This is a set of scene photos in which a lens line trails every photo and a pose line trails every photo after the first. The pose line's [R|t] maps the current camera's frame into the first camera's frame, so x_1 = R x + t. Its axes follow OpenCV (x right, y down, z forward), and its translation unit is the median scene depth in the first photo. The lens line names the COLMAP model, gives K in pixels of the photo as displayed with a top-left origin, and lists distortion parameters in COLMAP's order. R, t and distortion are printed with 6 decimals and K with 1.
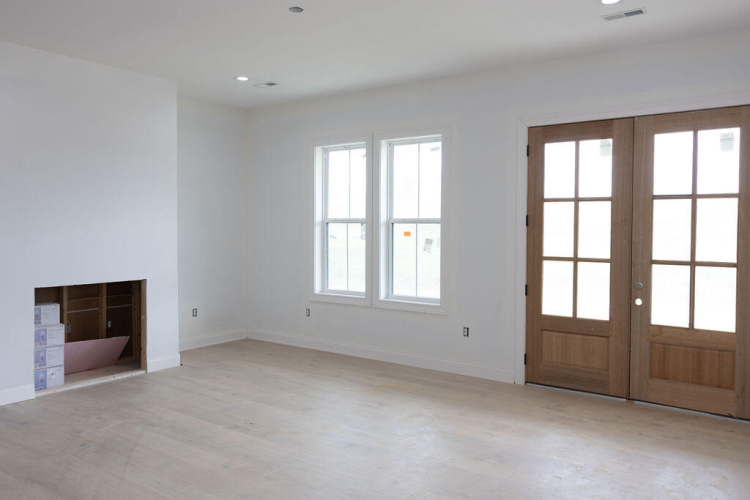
lens RADIAL K [[608.2, 0, 375.0], [0, 608.2, 250.0], [0, 0, 1]] dist [-0.039785, -0.001676]
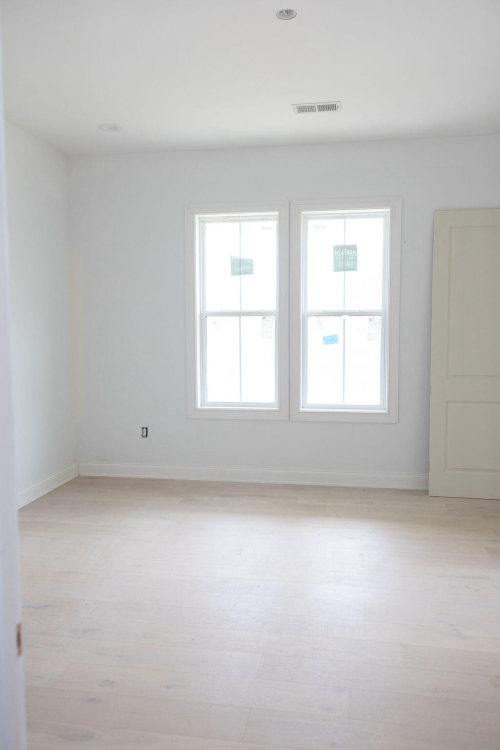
lens RADIAL K [[608.2, 0, 250.0], [0, 608.2, 375.0], [0, 0, 1]] dist [-0.039785, -0.001676]
pose [[0.890621, -0.048342, 0.452171, -0.329887], [0.024375, 0.997979, 0.058684, -0.012165], [-0.454094, -0.041244, 0.889999, 0.246850]]
